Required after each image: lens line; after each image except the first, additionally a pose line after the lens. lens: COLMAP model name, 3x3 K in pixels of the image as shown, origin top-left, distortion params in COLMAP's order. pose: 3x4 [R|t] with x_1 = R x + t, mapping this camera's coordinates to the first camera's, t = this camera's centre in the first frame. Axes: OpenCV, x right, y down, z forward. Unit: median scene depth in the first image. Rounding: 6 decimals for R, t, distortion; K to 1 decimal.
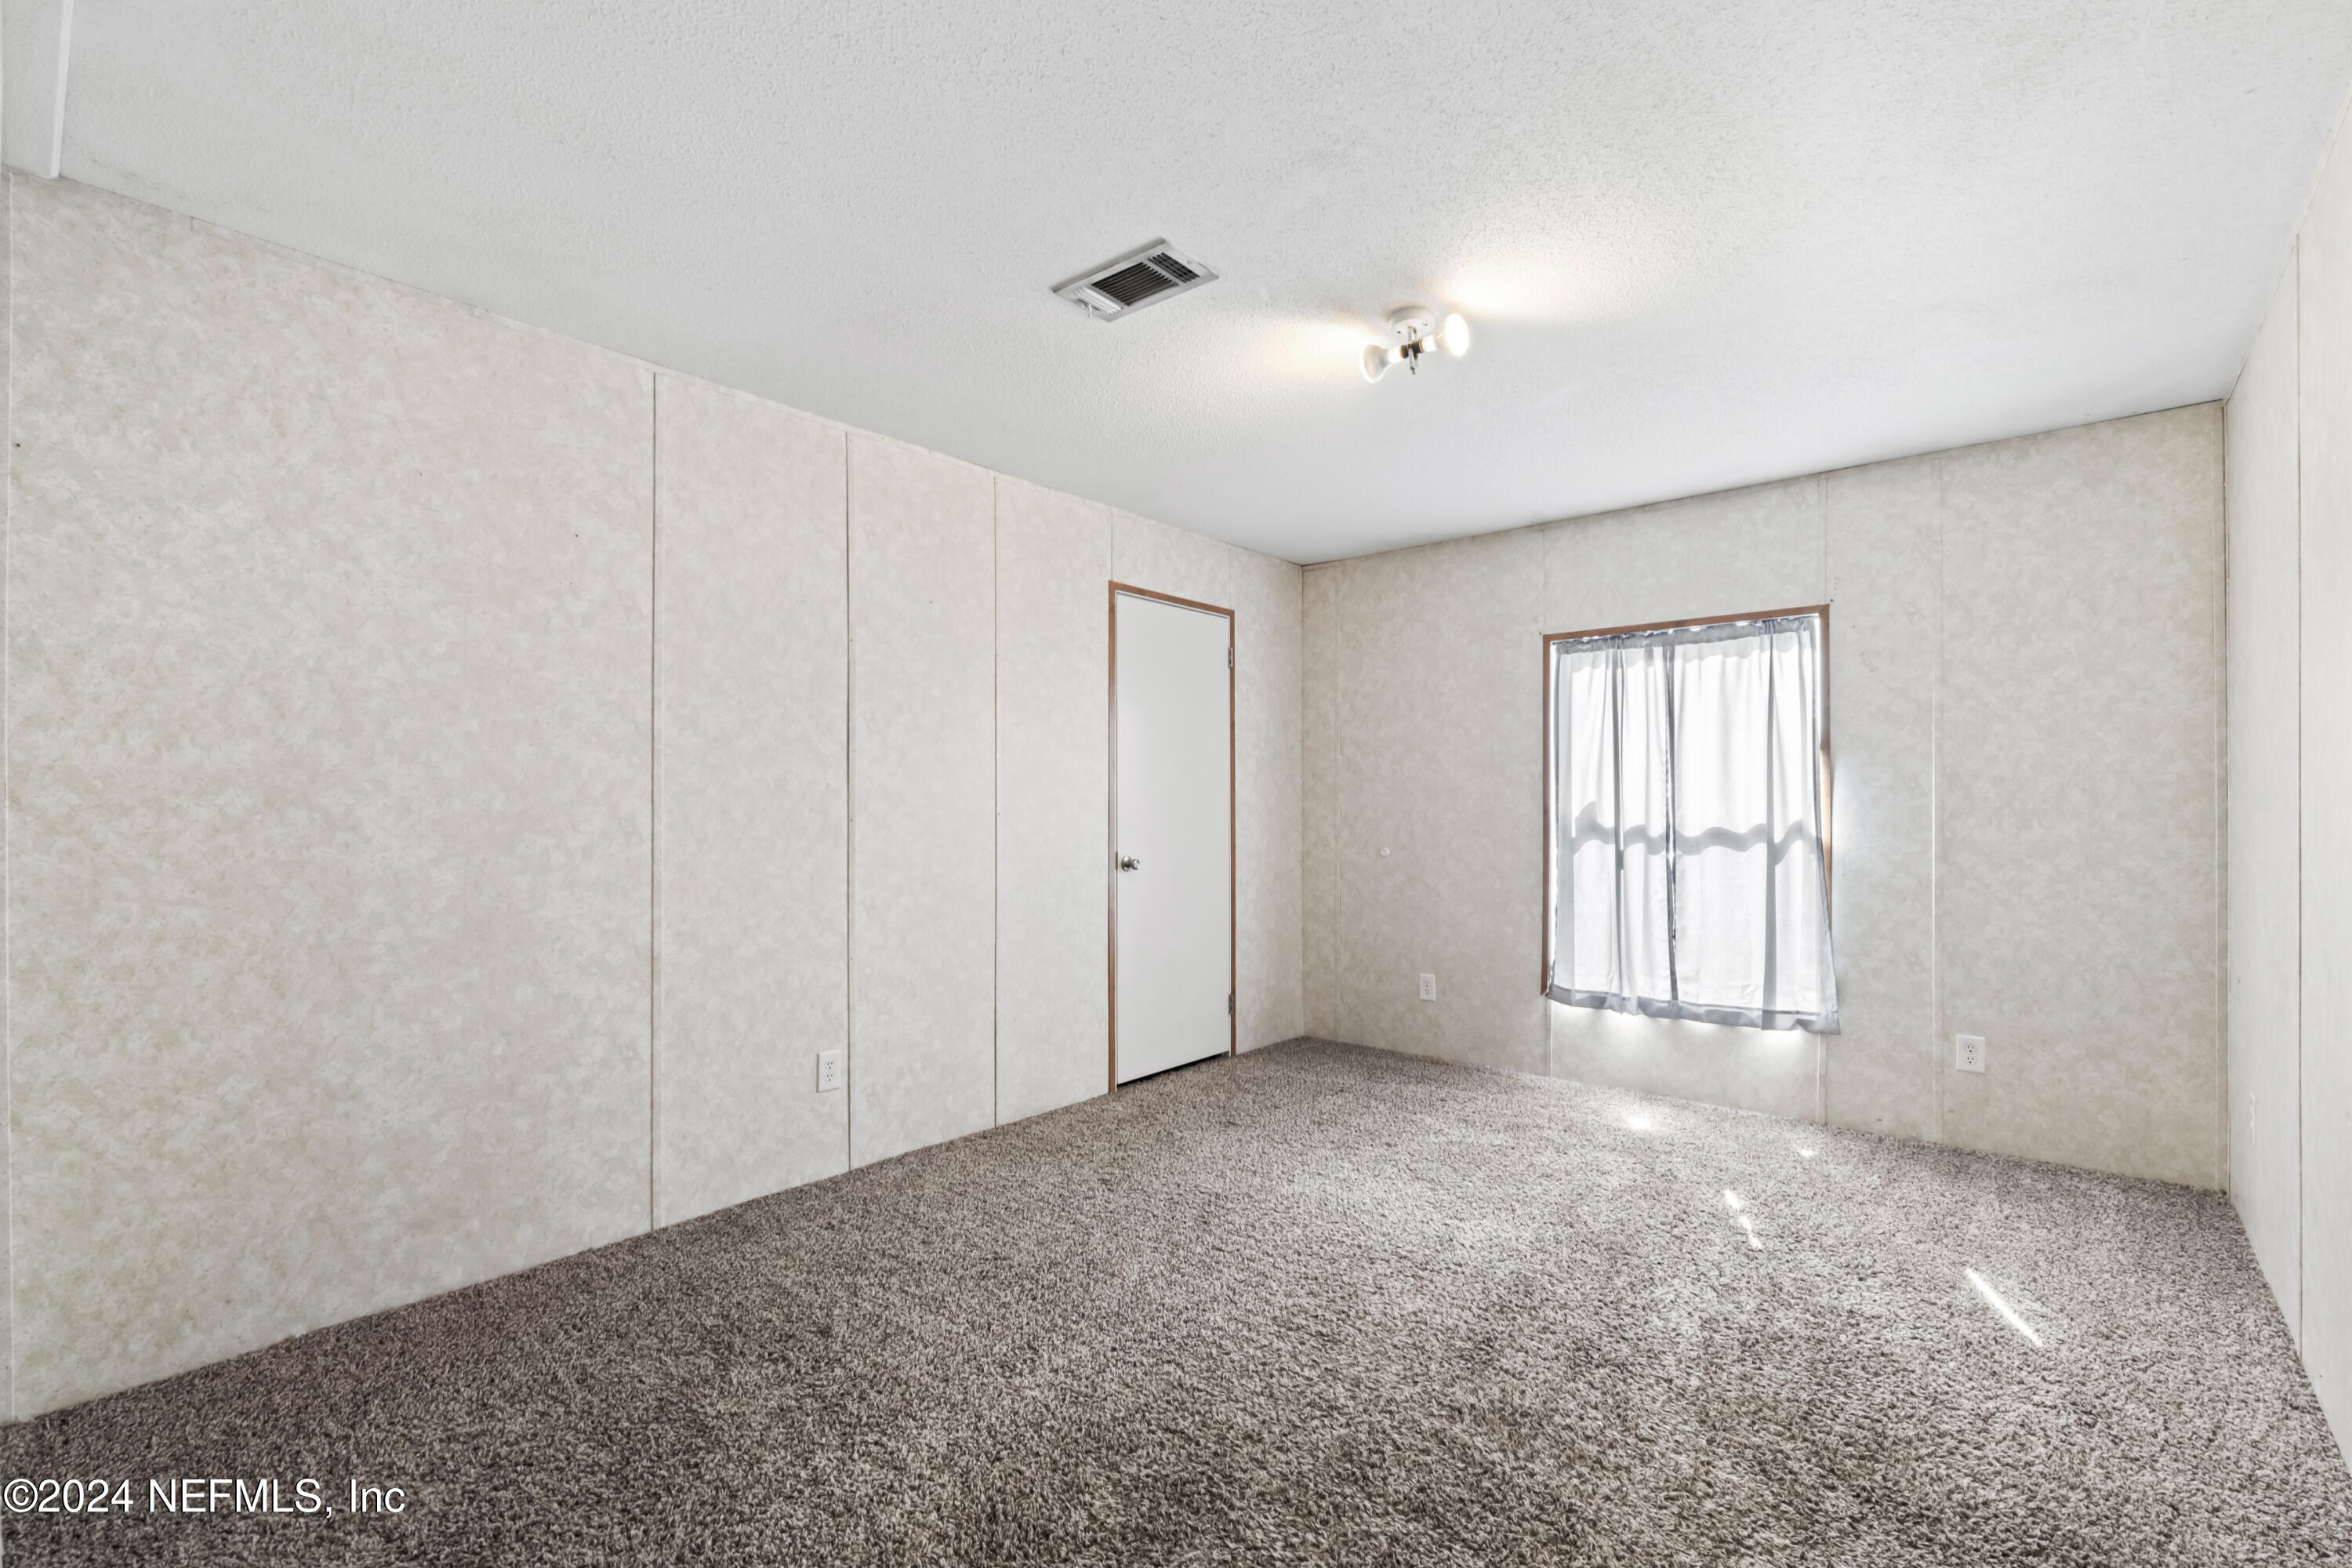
lens RADIAL K [[1023.7, 0, 1176.0], [0, 1023.7, 784.0], [0, 0, 1]] dist [-0.001405, -0.000030]
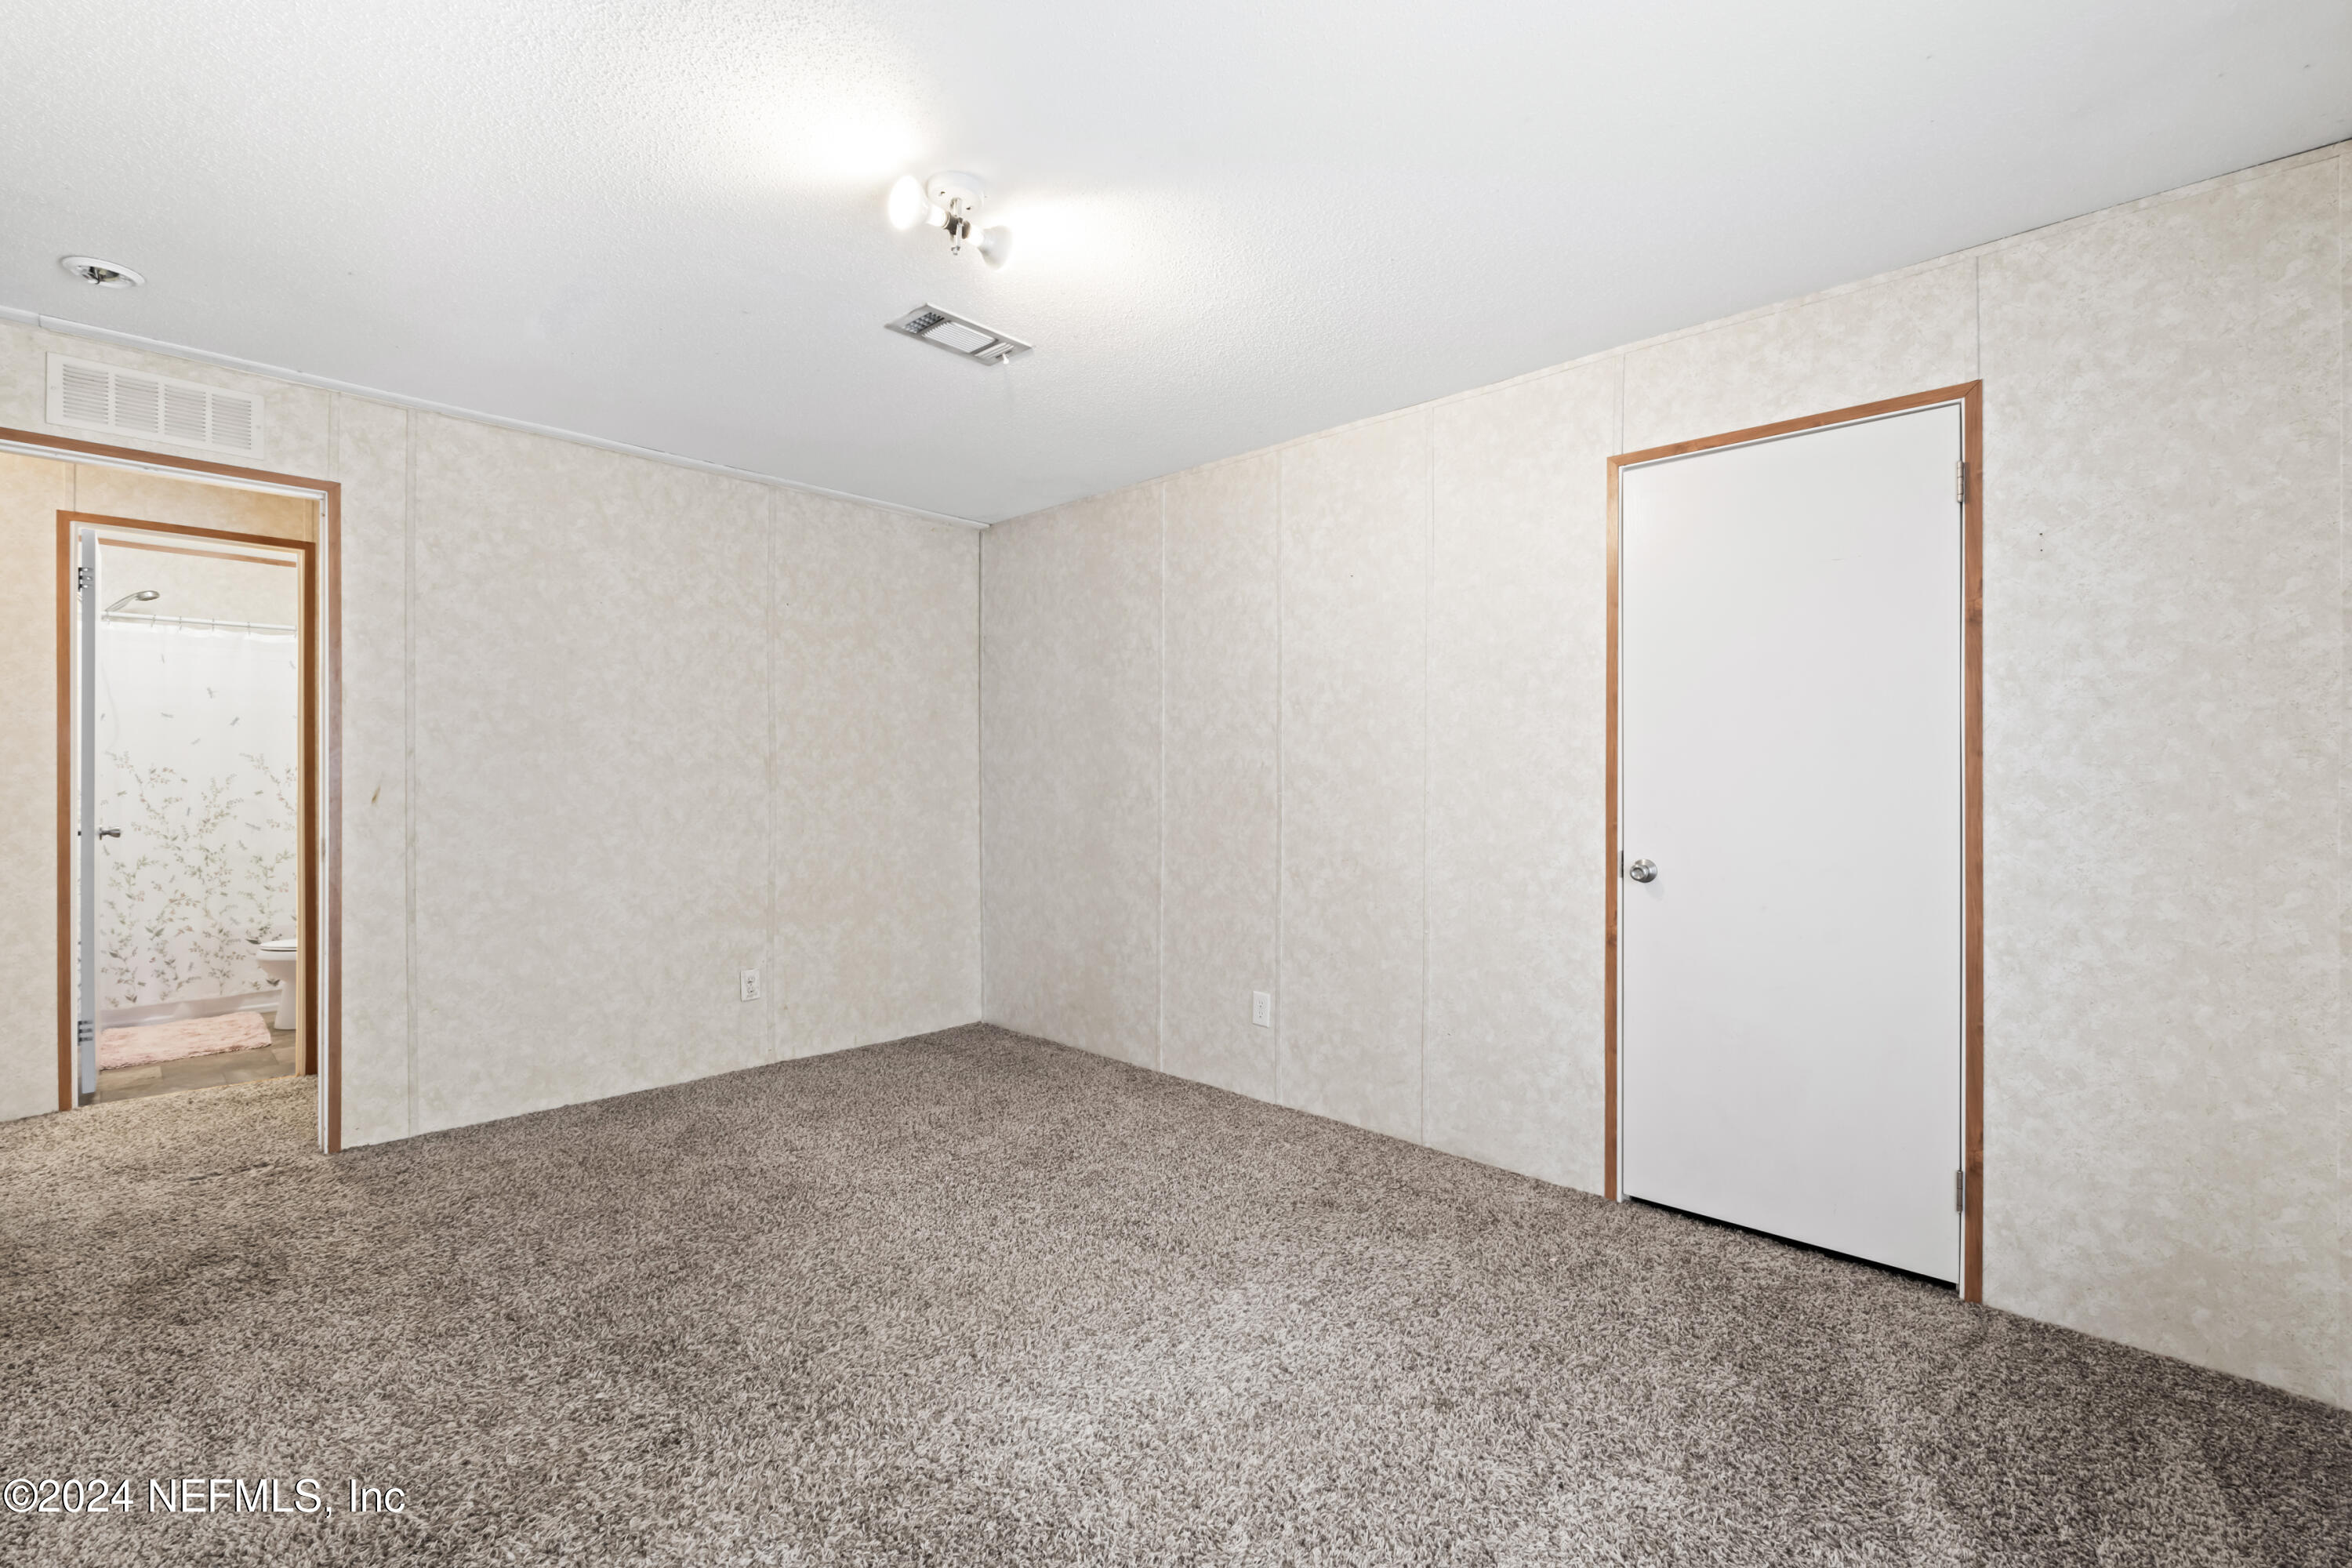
lens RADIAL K [[1023.7, 0, 1176.0], [0, 1023.7, 784.0], [0, 0, 1]] dist [-0.001405, -0.000030]
pose [[-0.054941, -0.013782, -0.998394, 0.640899], [0.001957, 0.999901, -0.013910, 0.031017], [0.998488, -0.002718, -0.054909, 0.744990]]
